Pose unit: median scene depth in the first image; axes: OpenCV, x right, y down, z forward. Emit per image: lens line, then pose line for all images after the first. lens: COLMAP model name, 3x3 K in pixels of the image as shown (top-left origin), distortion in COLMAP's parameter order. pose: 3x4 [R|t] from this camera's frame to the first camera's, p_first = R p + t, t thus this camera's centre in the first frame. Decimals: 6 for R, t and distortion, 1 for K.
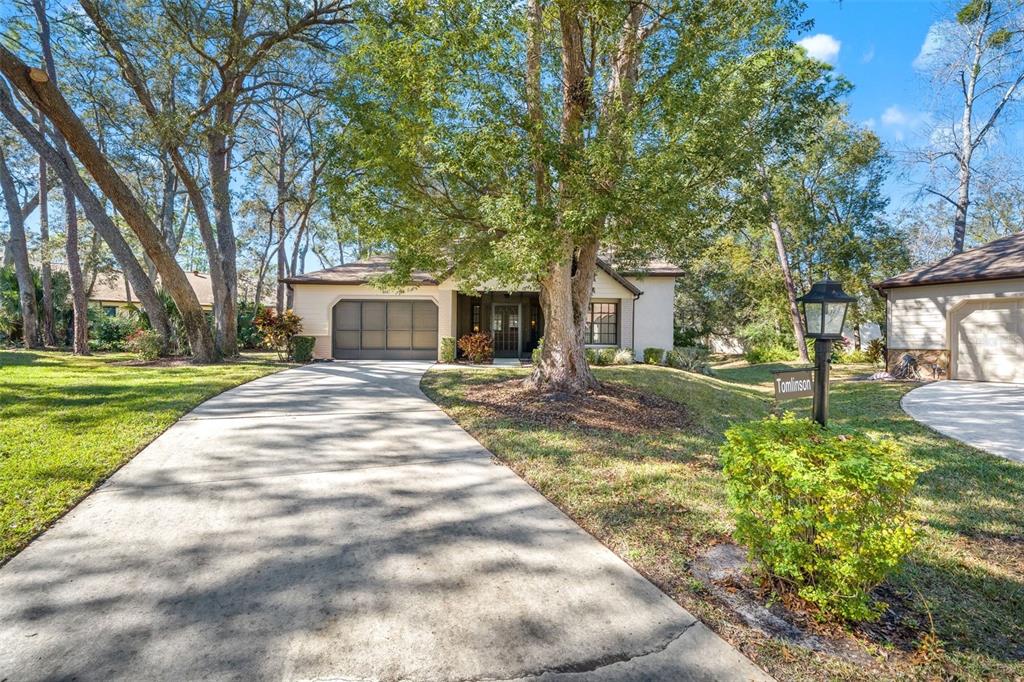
lens RADIAL K [[442.4, 0, 507.6], [0, 442.4, 340.3], [0, 0, 1]] dist [-0.000507, 0.001448]
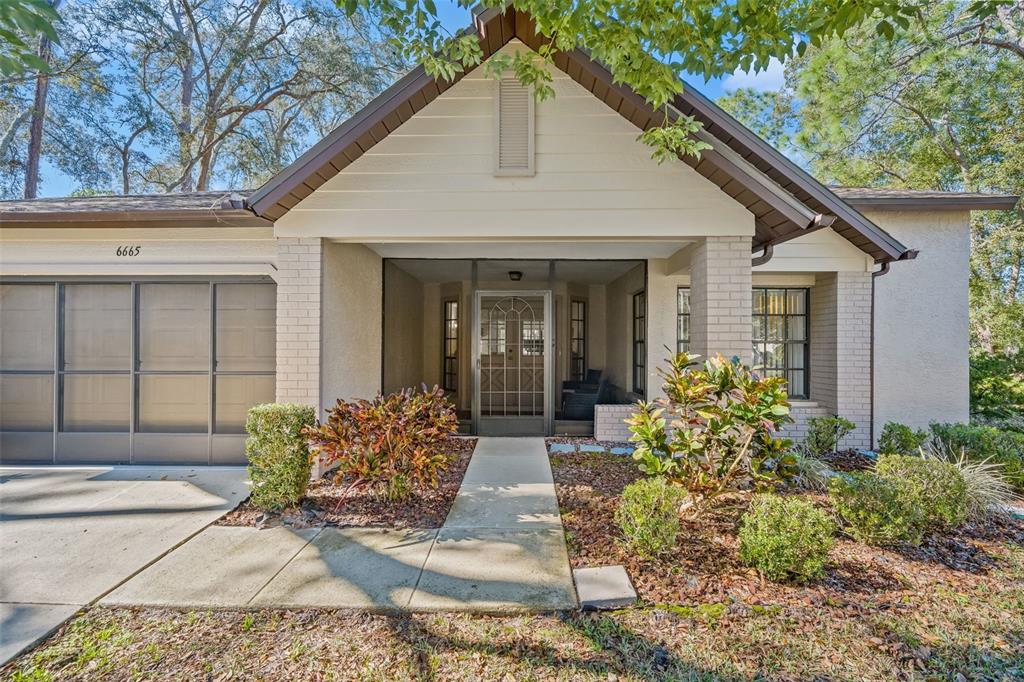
lens RADIAL K [[442.4, 0, 504.9], [0, 442.4, 340.8], [0, 0, 1]] dist [-0.000507, 0.001448]
pose [[0.998966, -0.005412, -0.045137, 0.009817], [0.004884, 0.999918, -0.011802, -0.046364], [0.045197, 0.011569, 0.998911, 0.795042]]
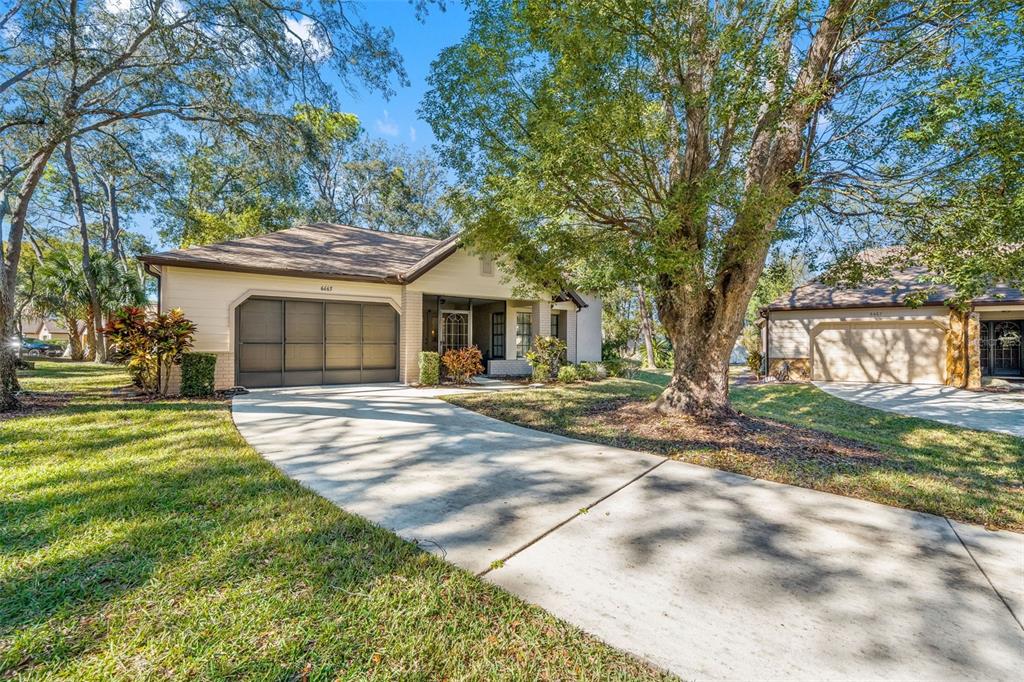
lens RADIAL K [[442.4, 0, 513.5], [0, 442.4, 342.5], [0, 0, 1]] dist [-0.000507, 0.001448]
pose [[0.857997, -0.000284, 0.513654, -0.435245], [0.005602, 0.999946, -0.008805, -0.018709], [-0.513624, 0.010432, 0.857952, 0.275639]]
